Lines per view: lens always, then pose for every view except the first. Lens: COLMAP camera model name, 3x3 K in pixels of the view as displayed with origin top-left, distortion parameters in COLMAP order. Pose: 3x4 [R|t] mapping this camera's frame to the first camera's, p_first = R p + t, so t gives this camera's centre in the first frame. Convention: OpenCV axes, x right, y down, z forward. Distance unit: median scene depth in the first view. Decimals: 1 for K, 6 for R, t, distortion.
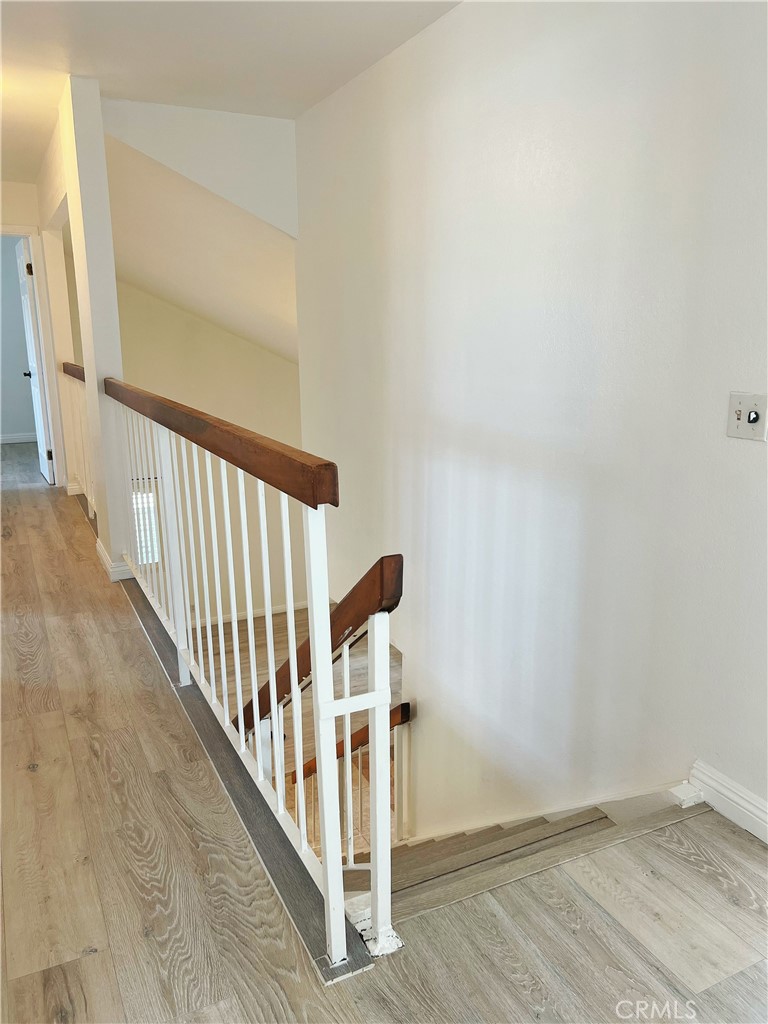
lens RADIAL K [[771.1, 0, 384.0], [0, 771.1, 512.0], [0, 0, 1]] dist [0.050729, -0.063695]
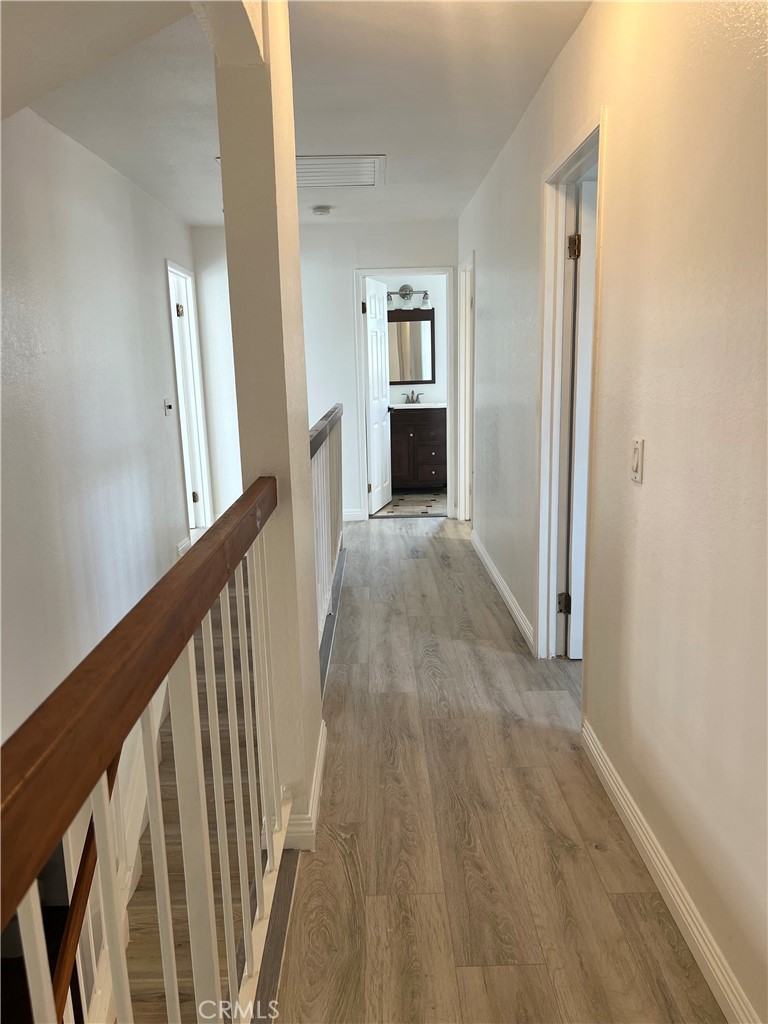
lens RADIAL K [[771.1, 0, 384.0], [0, 771.1, 512.0], [0, 0, 1]] dist [0.050729, -0.063695]
pose [[-0.901155, -0.058705, 0.429505, -0.816324], [0.122762, 0.915670, 0.382724, -0.418620], [-0.415752, 0.397620, -0.817954, 1.756785]]
